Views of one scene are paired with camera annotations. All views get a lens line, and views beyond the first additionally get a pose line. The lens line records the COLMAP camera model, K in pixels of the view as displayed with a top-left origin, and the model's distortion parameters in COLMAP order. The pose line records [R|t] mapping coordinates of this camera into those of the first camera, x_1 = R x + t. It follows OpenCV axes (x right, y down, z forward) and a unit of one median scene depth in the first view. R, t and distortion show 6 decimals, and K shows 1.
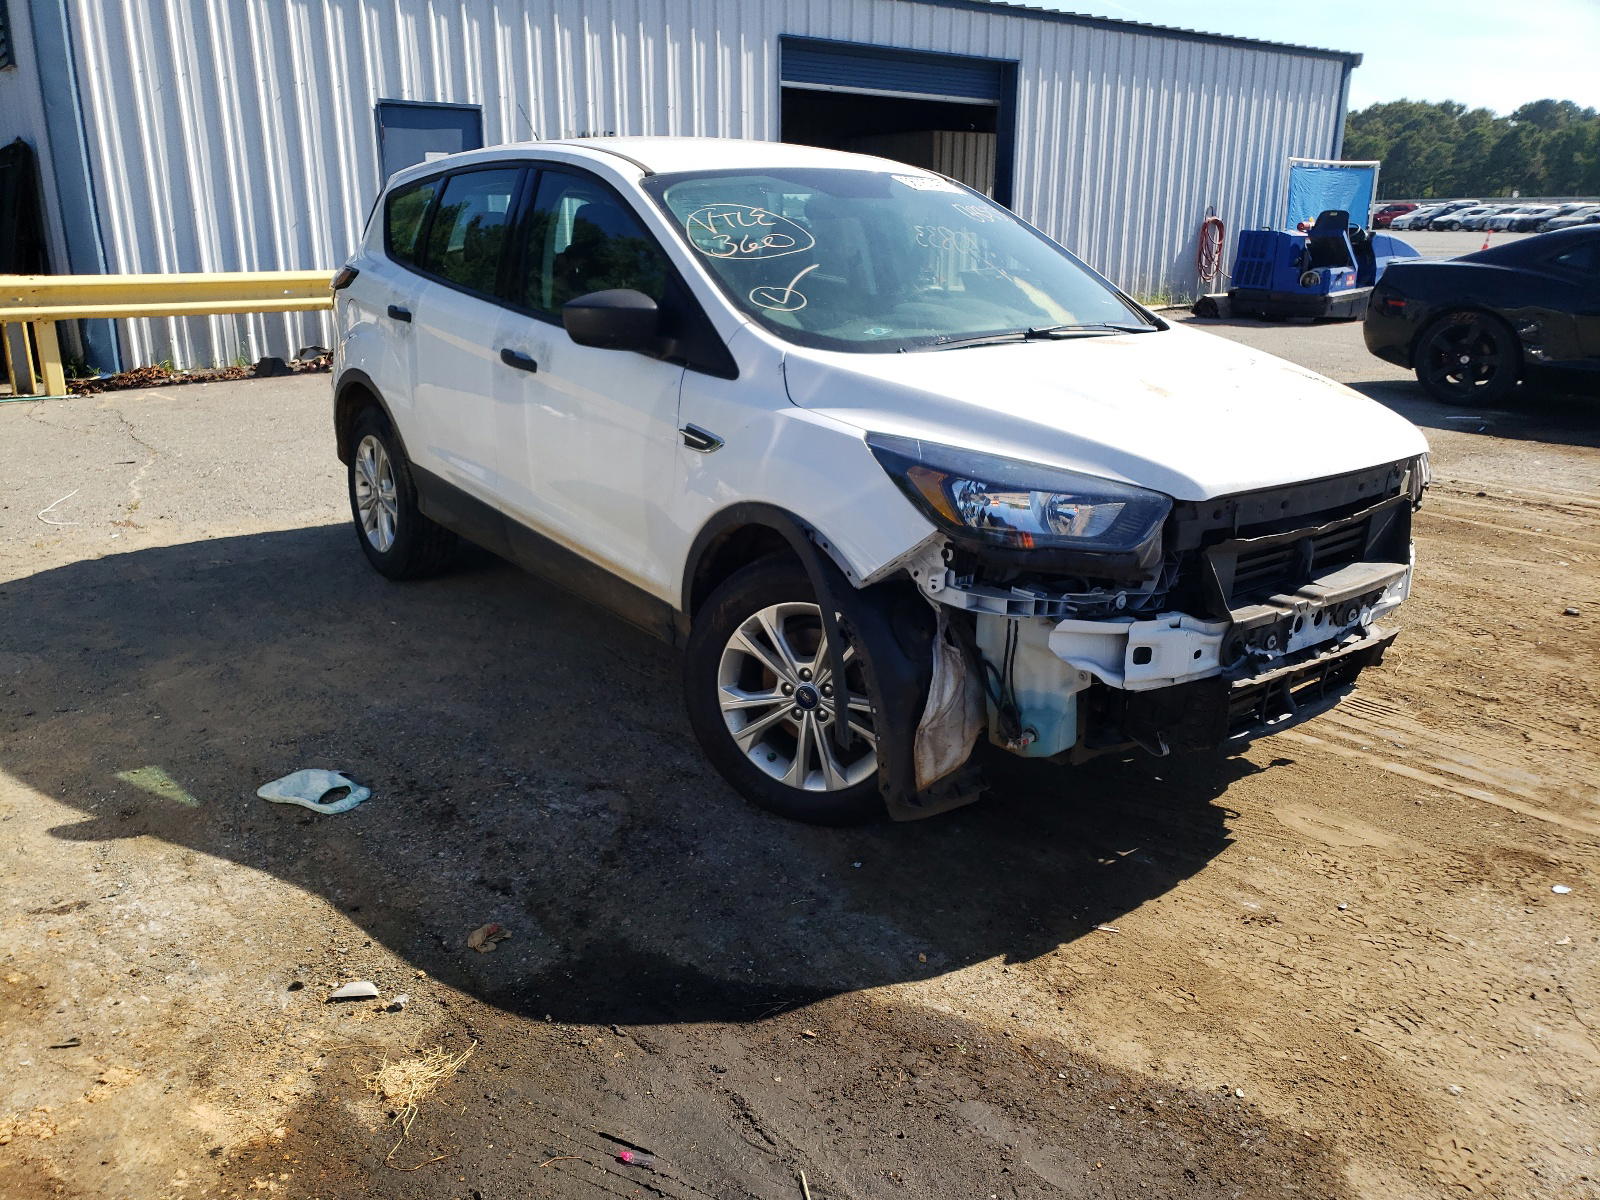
lens RADIAL K [[1269.4, 0, 797.9], [0, 1269.4, 569.9], [0, 0, 1]] dist [0.025054, -0.036546]
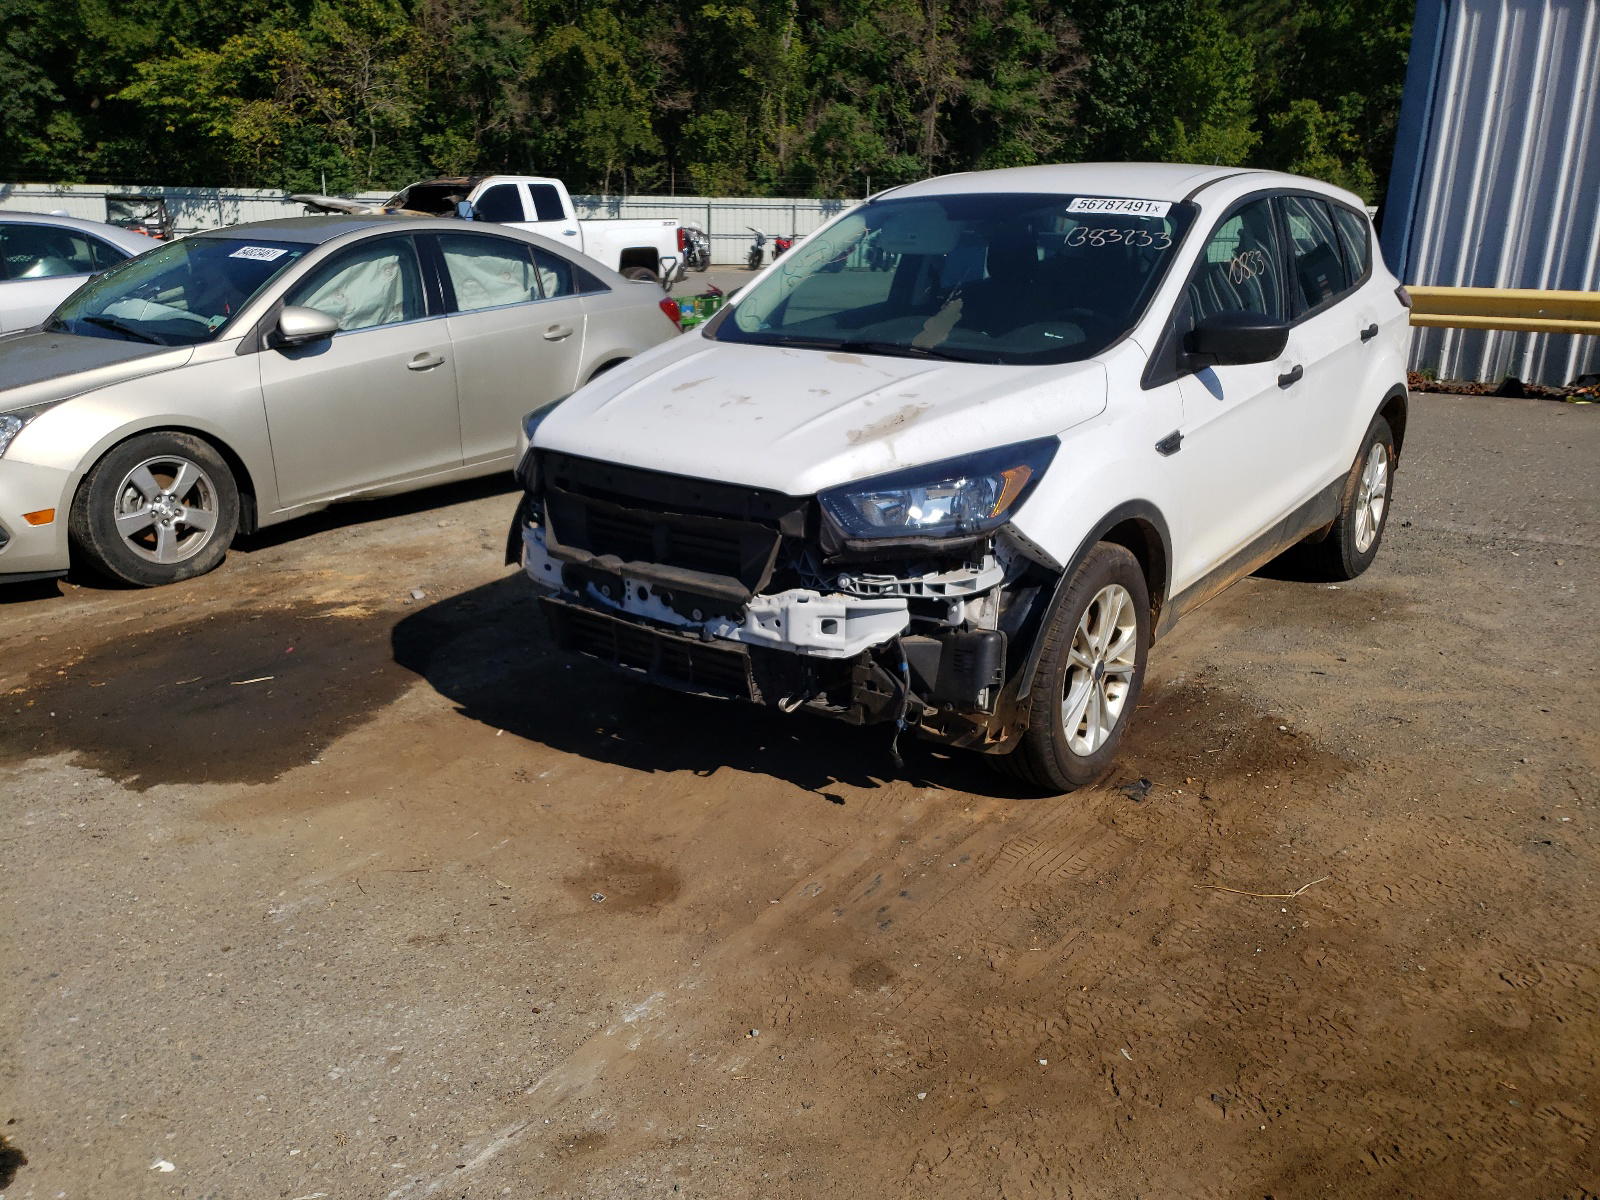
lens RADIAL K [[1301.9, 0, 800.0], [0, 1301.9, 600.0], [0, 0, 1]] dist [0.046409, -0.087462]
pose [[0.250504, 0.274121, -0.928496, 1.464197], [-0.268358, 0.941154, 0.205457, -0.223668], [0.930178, 0.197701, 0.309326, 0.733412]]
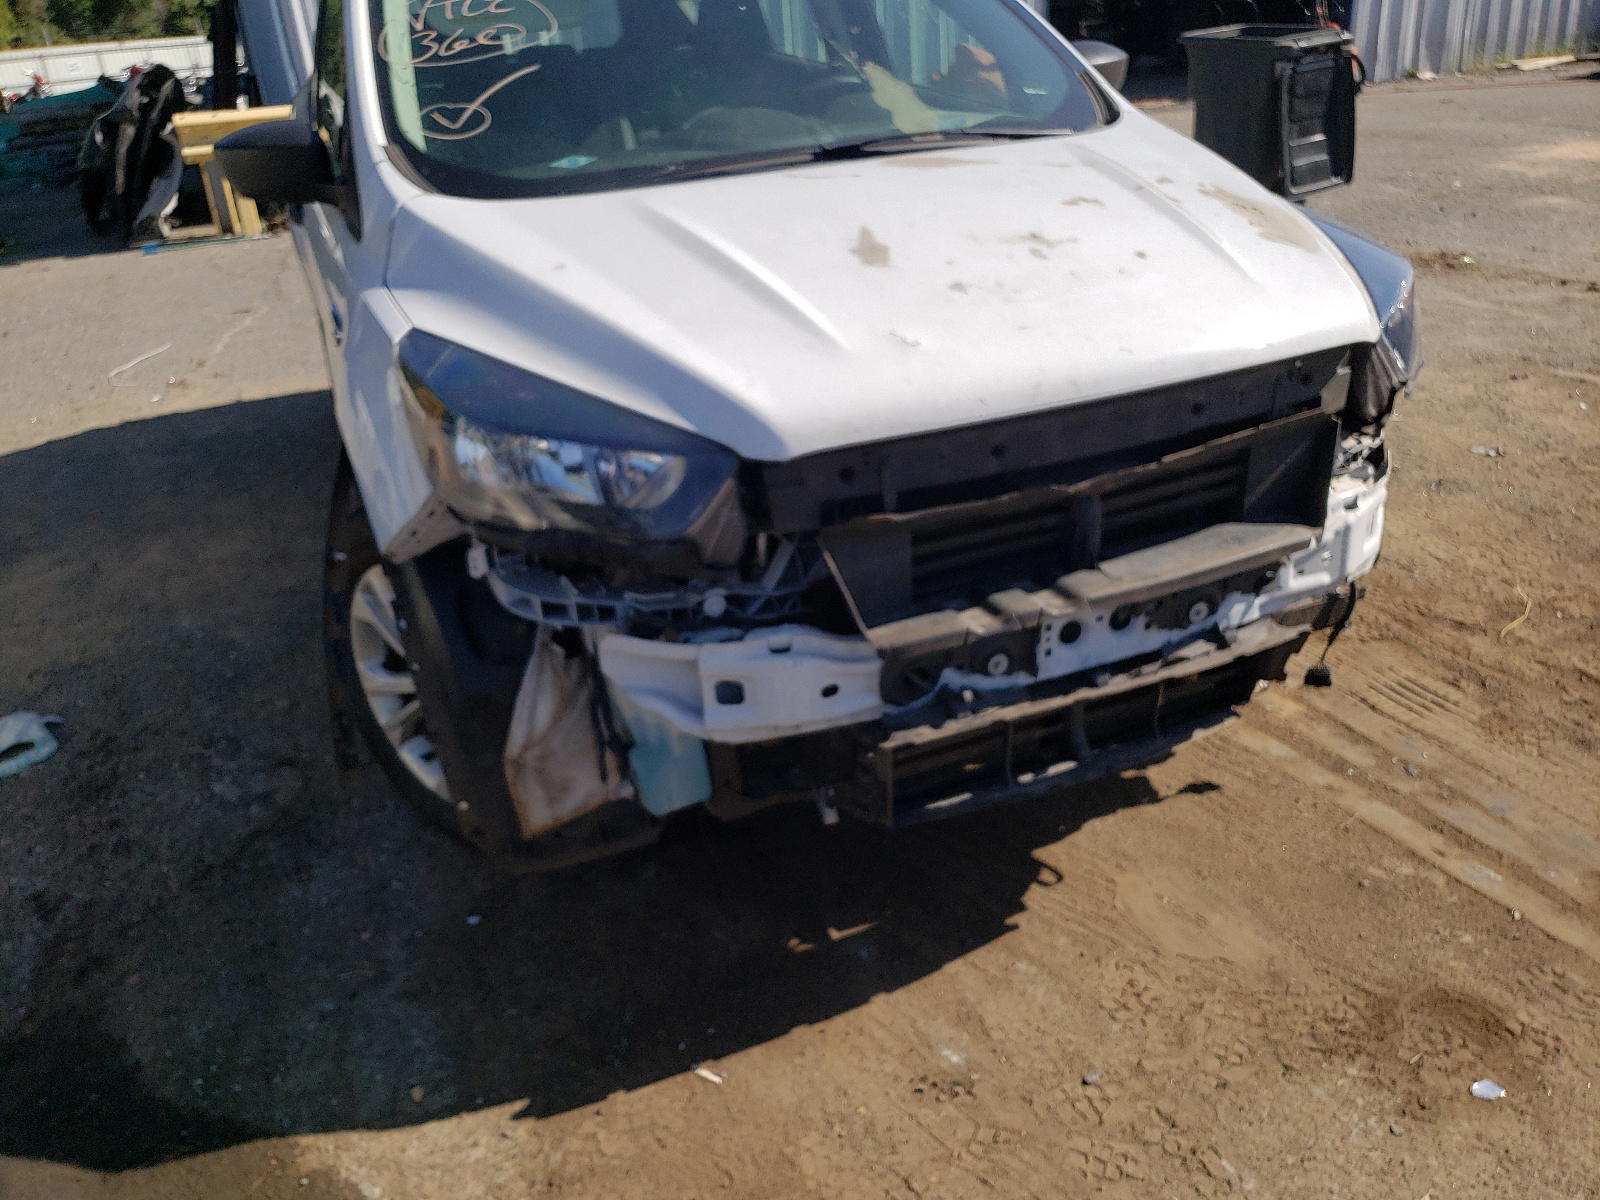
lens RADIAL K [[1301.9, 0, 800.0], [0, 1301.9, 600.0], [0, 0, 1]] dist [0.046409, -0.087462]
pose [[0.962893, 0.040502, -0.266827, 0.415960], [0.004163, 0.986328, 0.164741, -0.075629], [0.269851, -0.159739, 0.949560, 0.342668]]
